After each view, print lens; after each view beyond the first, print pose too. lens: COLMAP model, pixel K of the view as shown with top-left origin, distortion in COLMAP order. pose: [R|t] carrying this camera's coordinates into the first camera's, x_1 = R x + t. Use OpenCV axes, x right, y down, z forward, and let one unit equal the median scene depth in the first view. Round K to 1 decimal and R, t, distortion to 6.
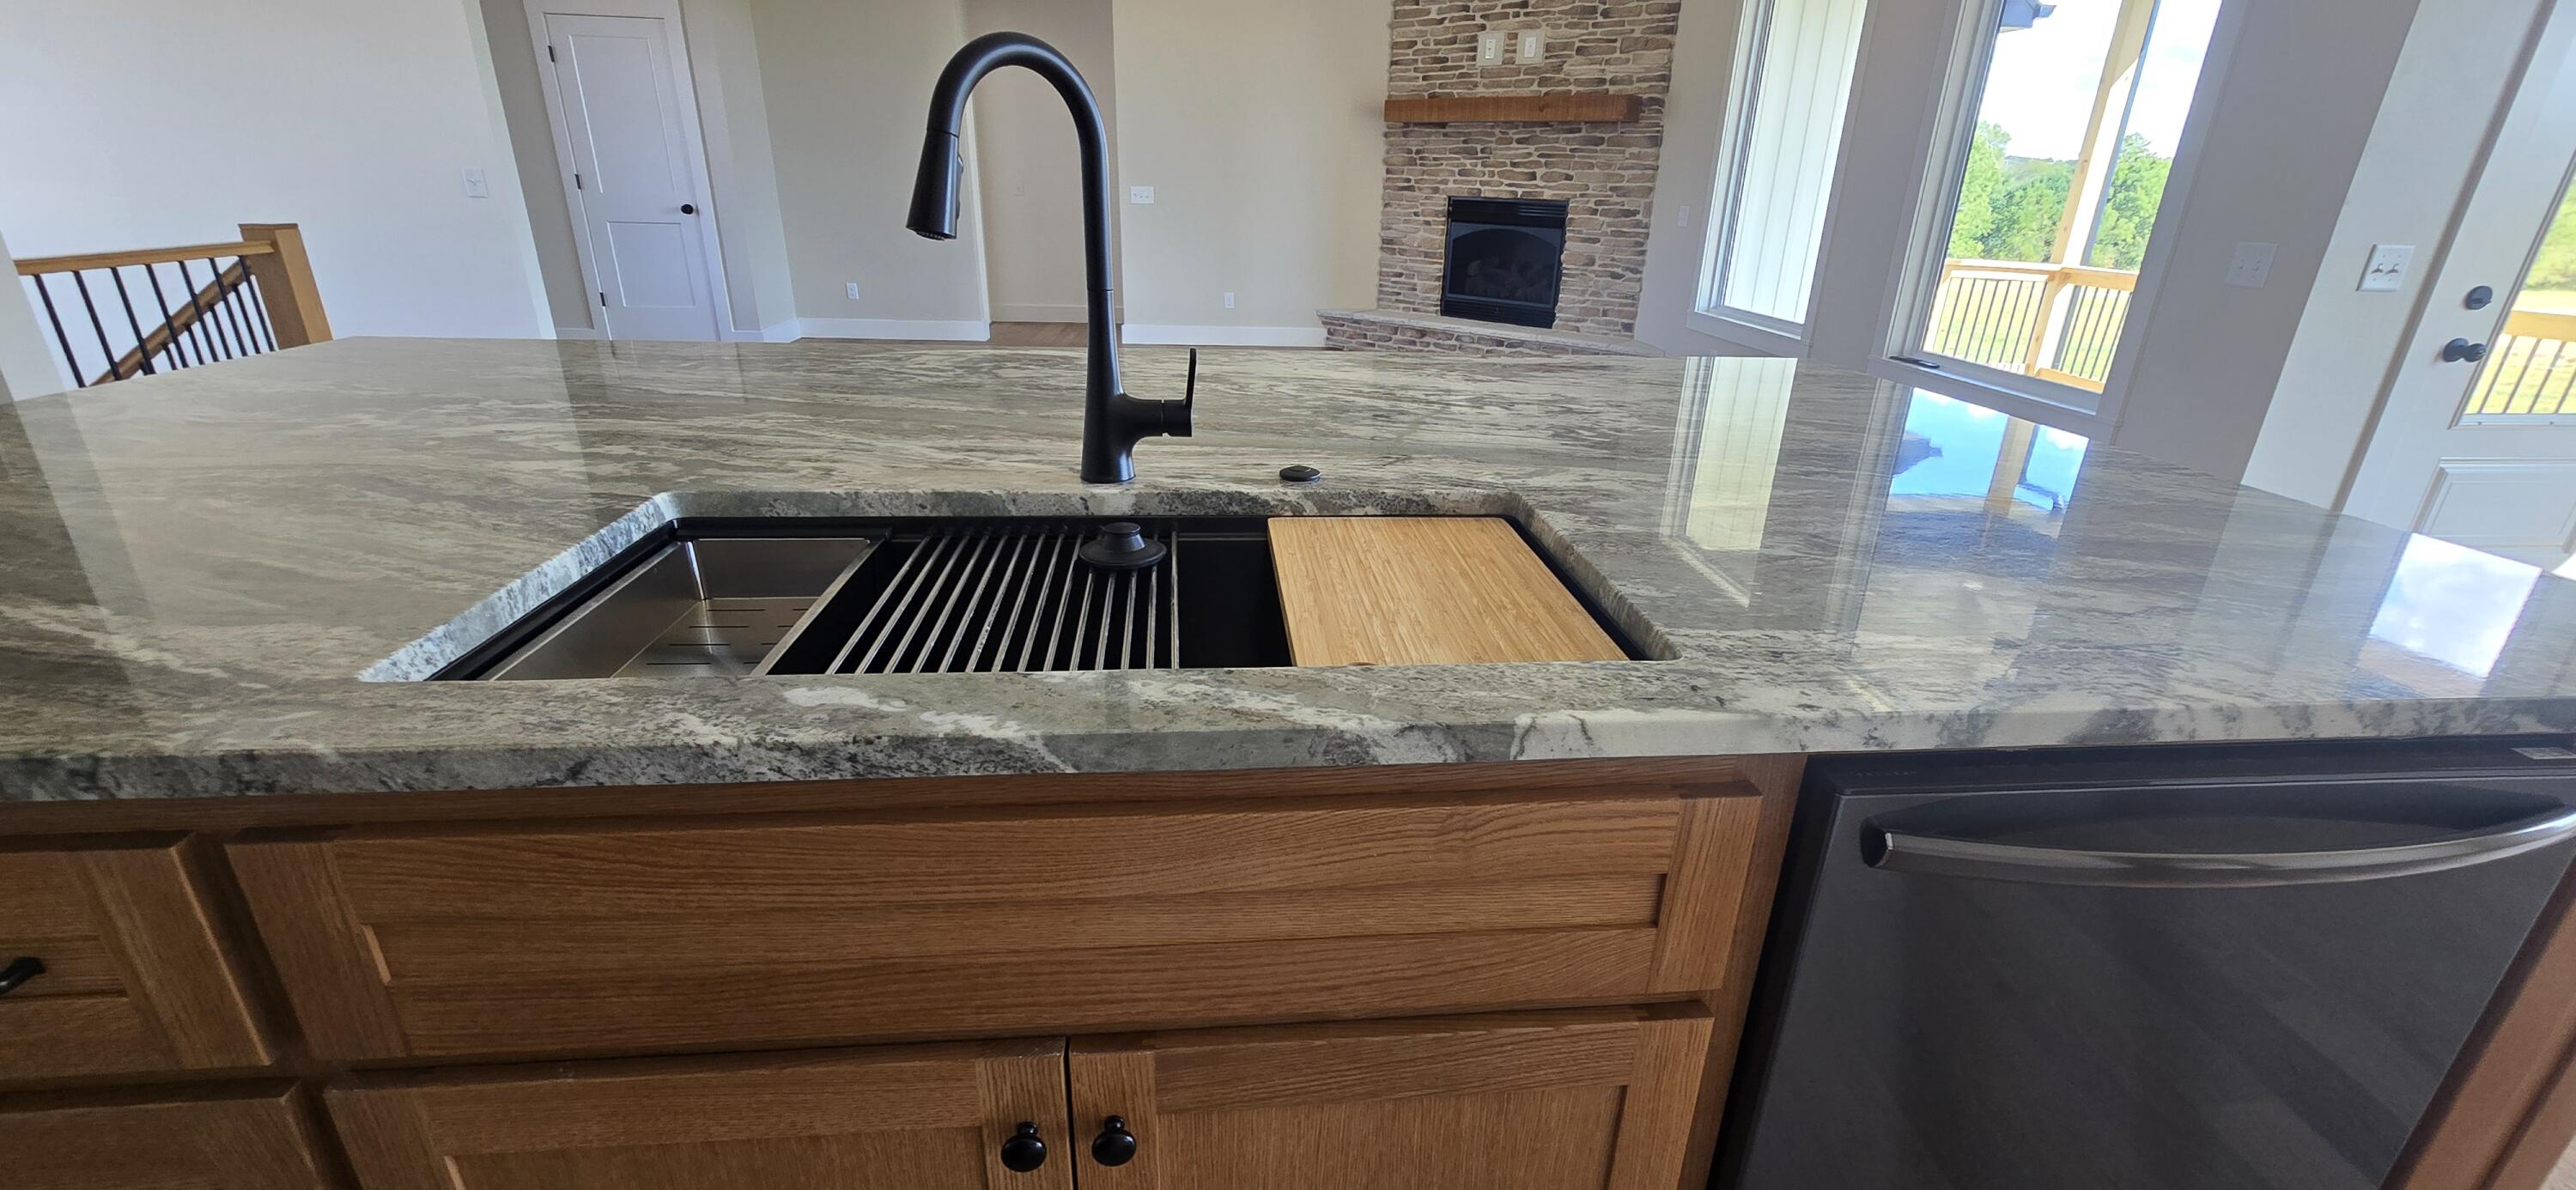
lens RADIAL K [[1058.8, 0, 1308.1], [0, 1058.8, 601.7], [0, 0, 1]] dist [-0.000476, 0.000534]
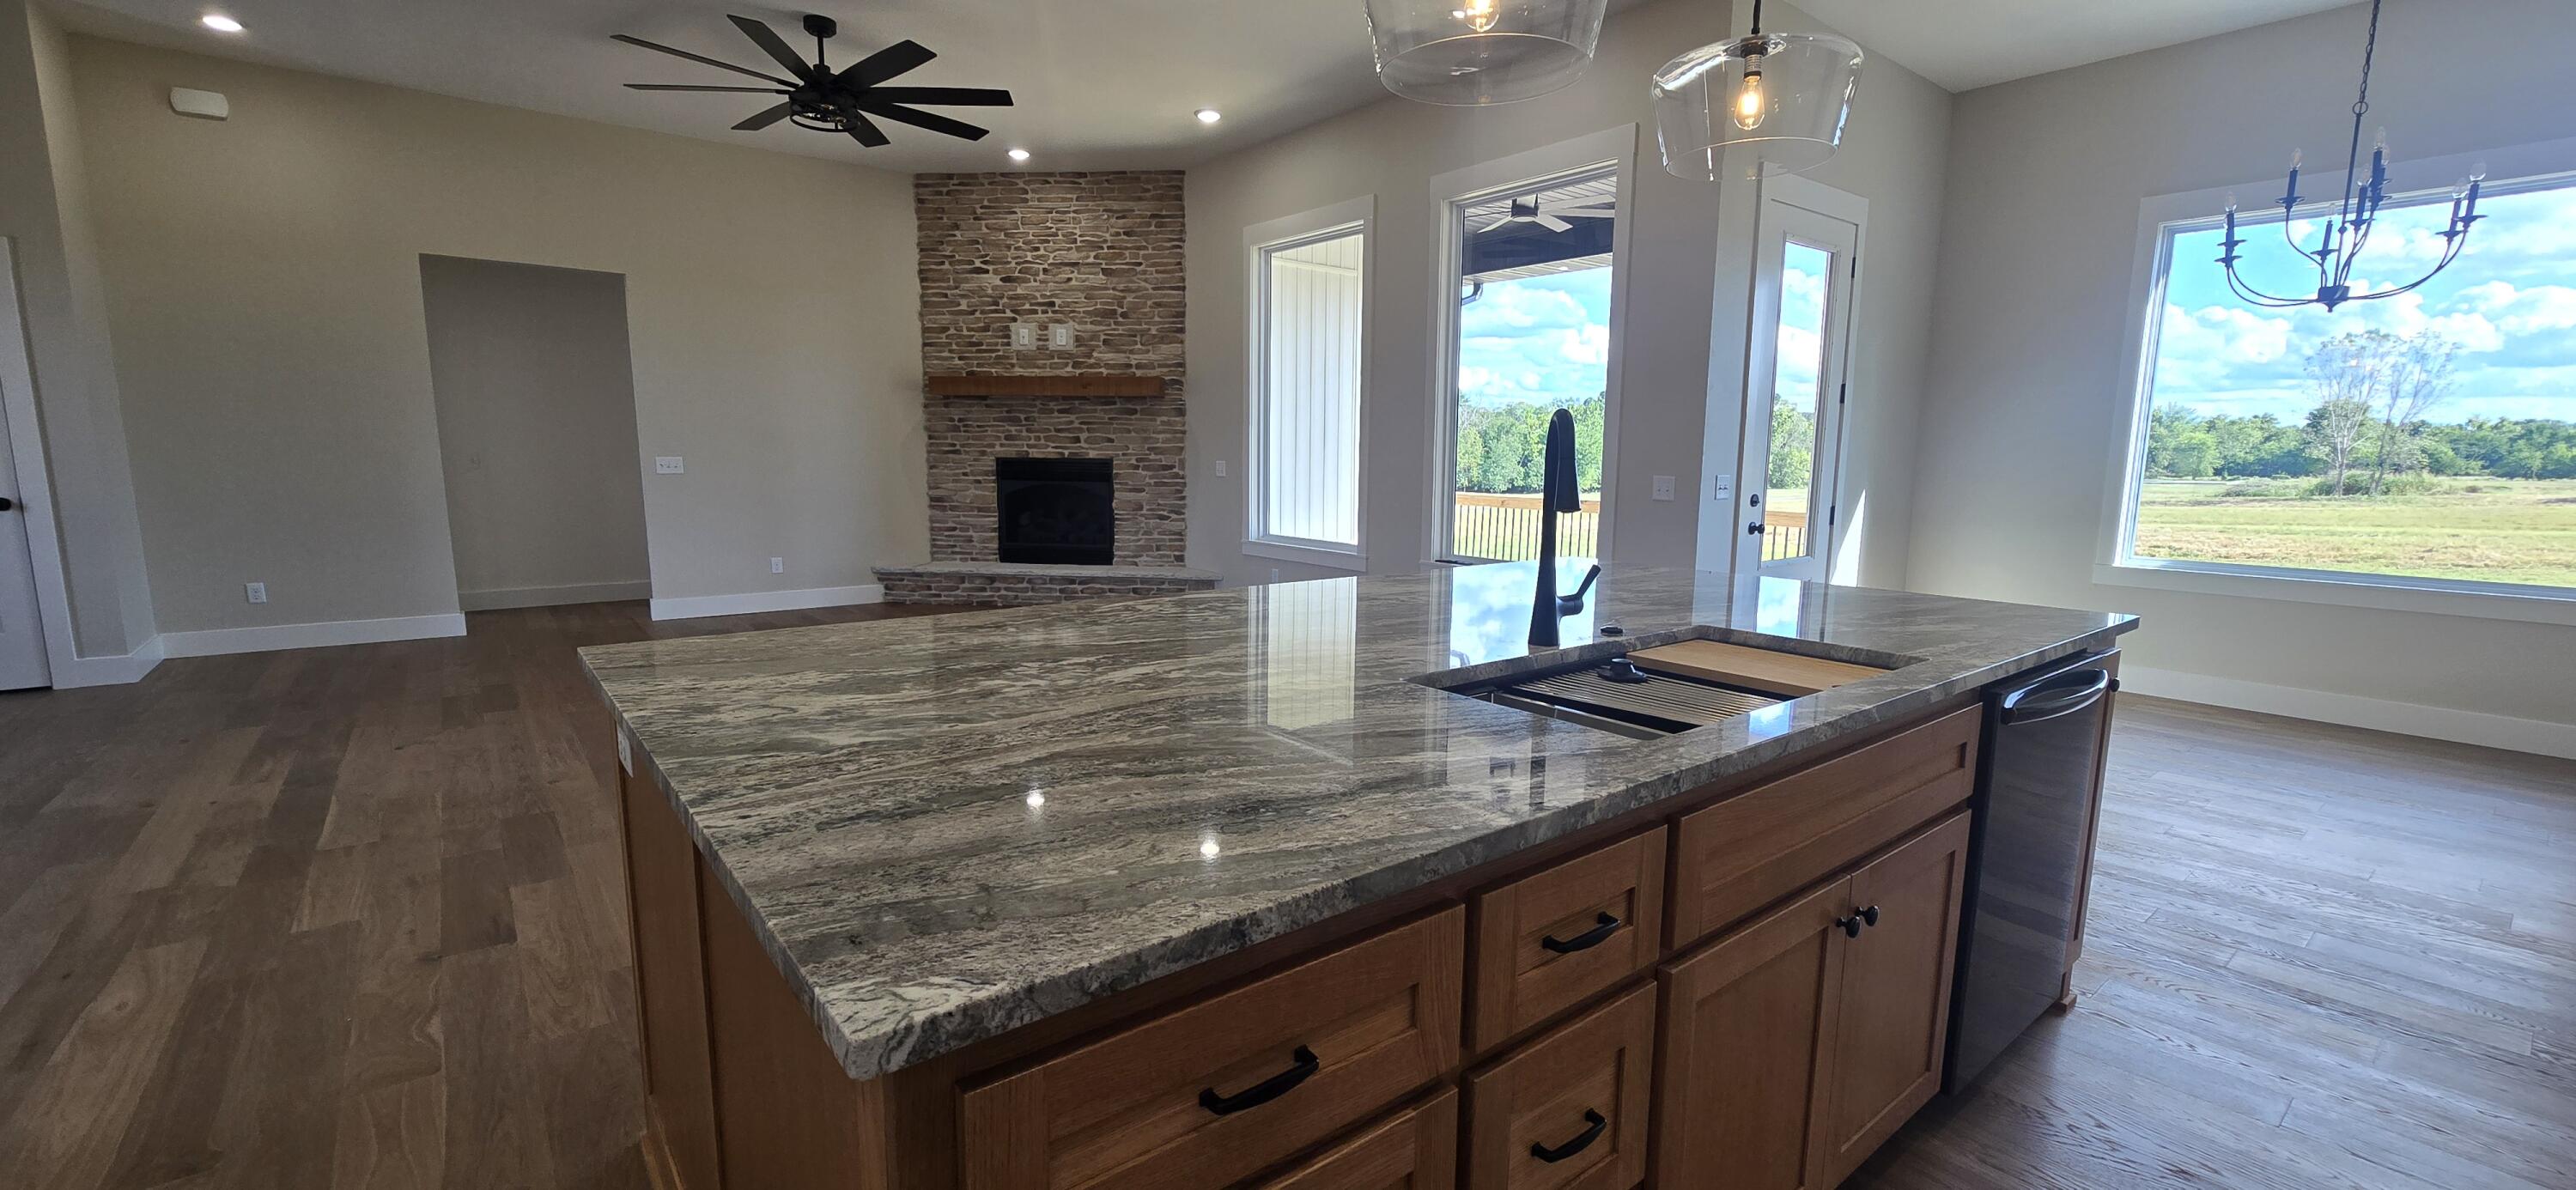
lens RADIAL K [[1058.8, 0, 1289.7], [0, 1058.8, 605.1], [0, 0, 1]] dist [-0.000476, 0.000534]
pose [[0.837128, -0.103161, 0.537191, -0.235972], [0.216081, 0.964550, -0.151499, -0.001633], [-0.502519, 0.242901, 0.829743, -0.034870]]
